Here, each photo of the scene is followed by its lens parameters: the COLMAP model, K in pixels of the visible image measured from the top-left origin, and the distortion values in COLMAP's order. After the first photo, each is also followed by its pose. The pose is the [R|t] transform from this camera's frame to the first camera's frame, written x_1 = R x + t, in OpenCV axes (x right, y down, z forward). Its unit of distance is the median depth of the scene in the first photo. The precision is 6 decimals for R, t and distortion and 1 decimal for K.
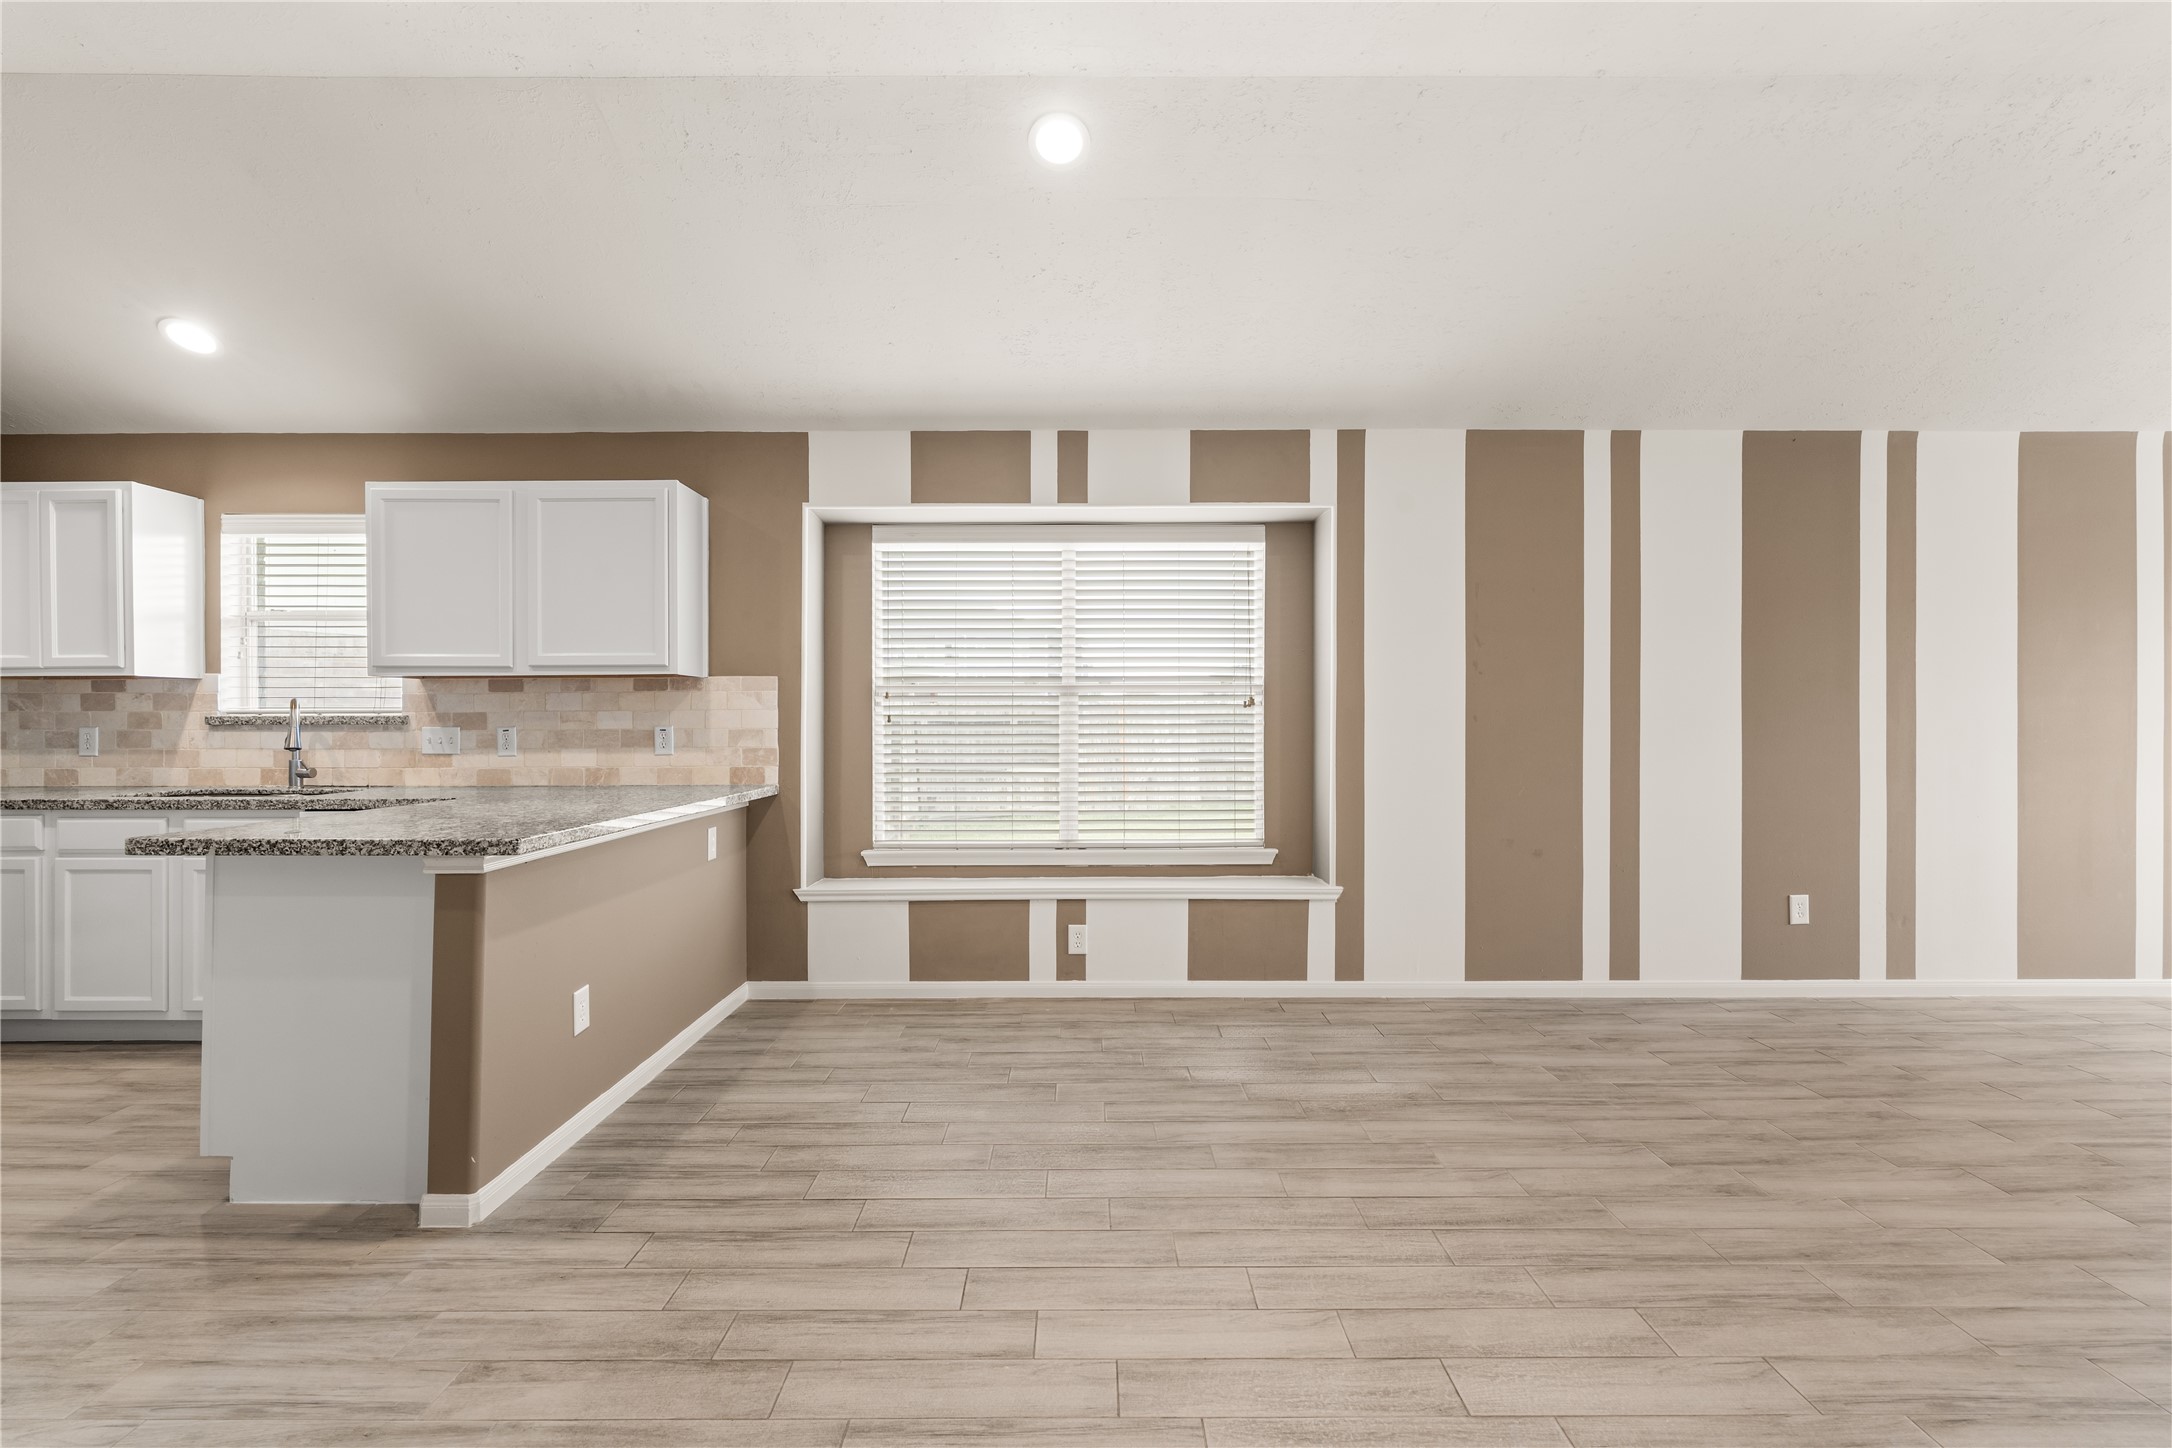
lens RADIAL K [[978.0, 0, 1082.7], [0, 978.0, 723.0], [0, 0, 1]] dist [-0.010083, 0.004064]
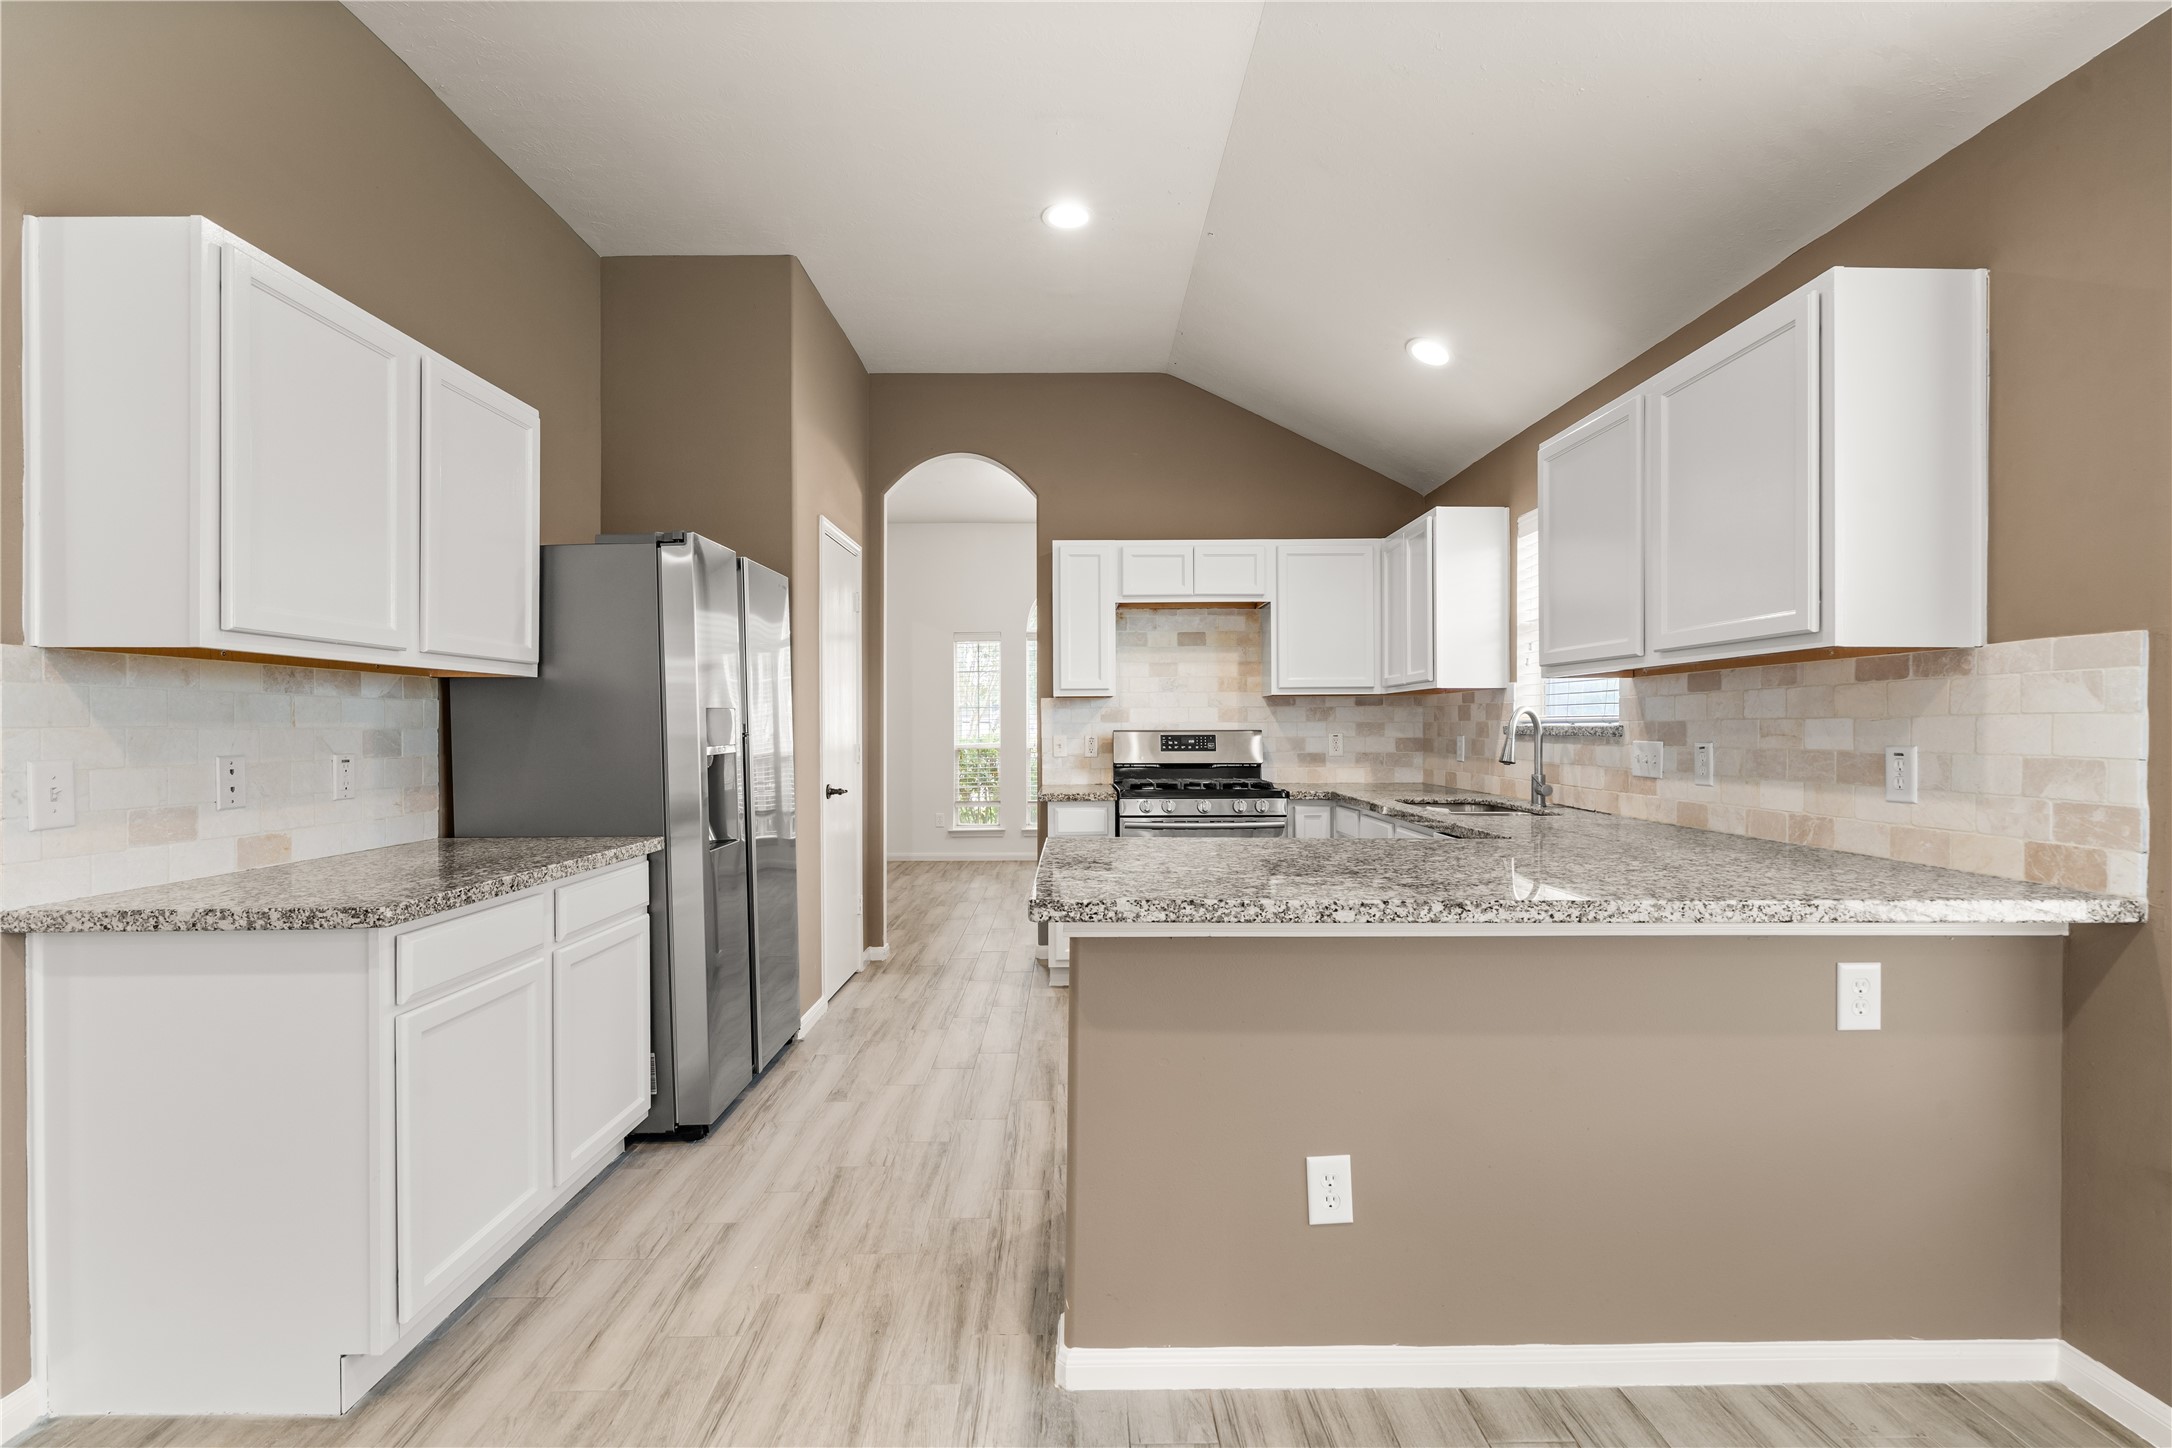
lens RADIAL K [[978.0, 0, 1079.9], [0, 978.0, 722.4], [0, 0, 1]] dist [-0.010083, 0.004064]
pose [[0.005007, -0.001587, -0.999986, 0.085186], [-0.005773, 0.999982, -0.001615, -0.006337], [0.999971, 0.005781, 0.004998, 0.561053]]
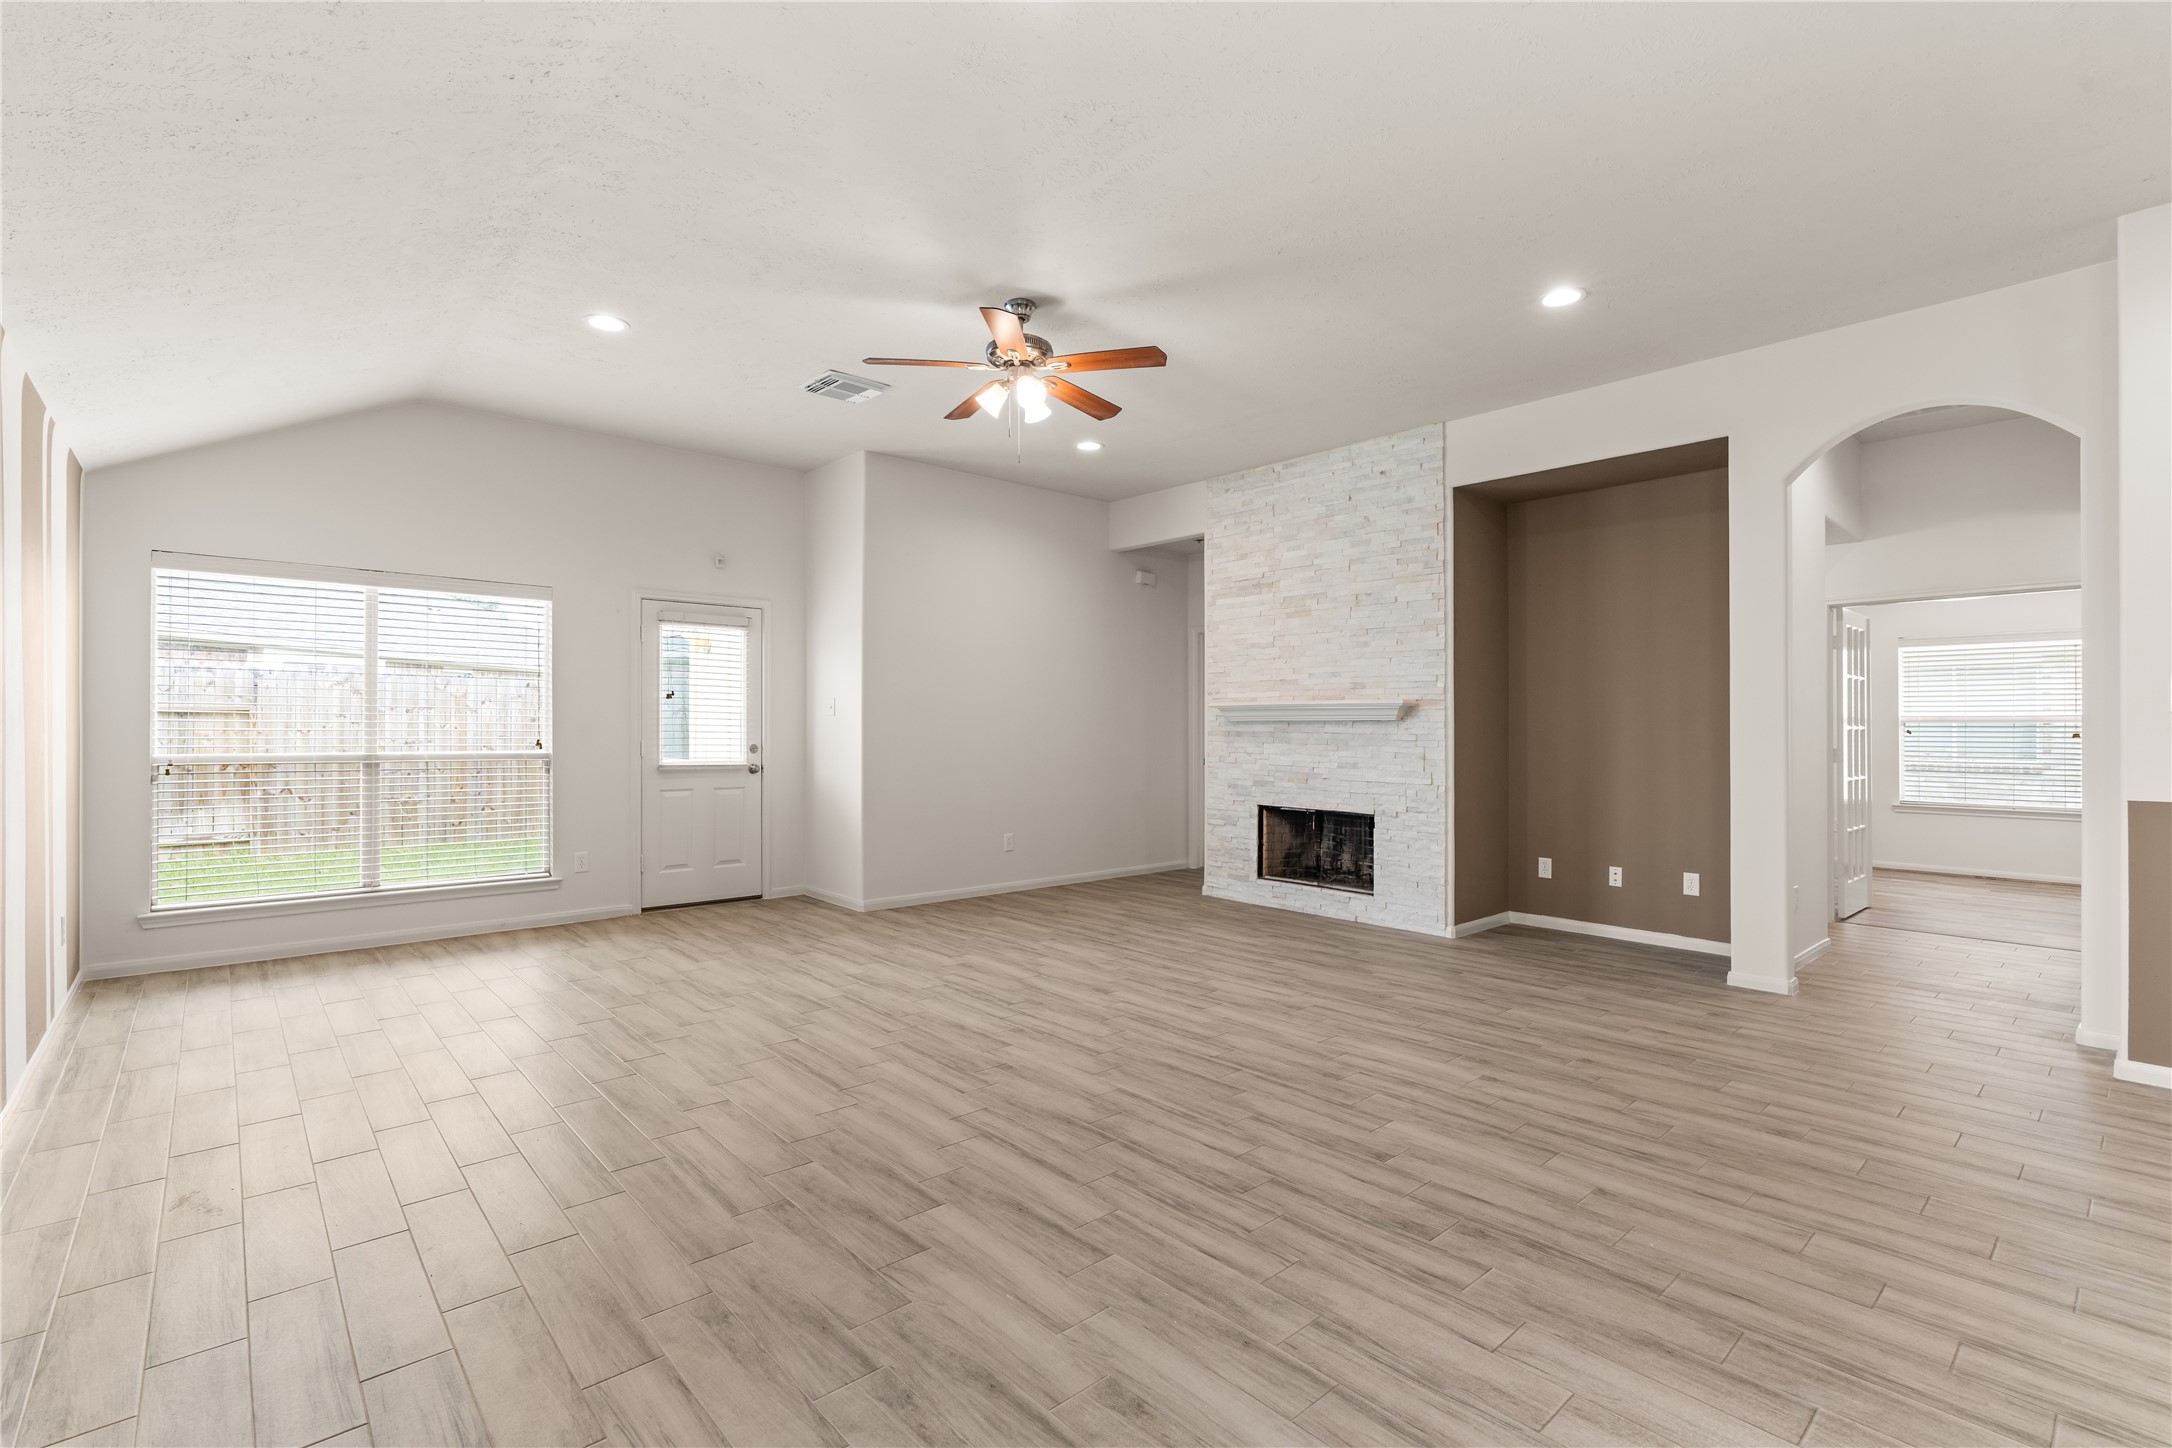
lens RADIAL K [[978.0, 0, 1085.4], [0, 978.0, 723.6], [0, 0, 1]] dist [-0.010083, 0.004064]
pose [[-0.667068, 0.003010, 0.744991, 0.093217], [0.004376, 0.999990, -0.000122, -0.009468], [-0.744984, 0.003179, -0.667074, 0.886082]]
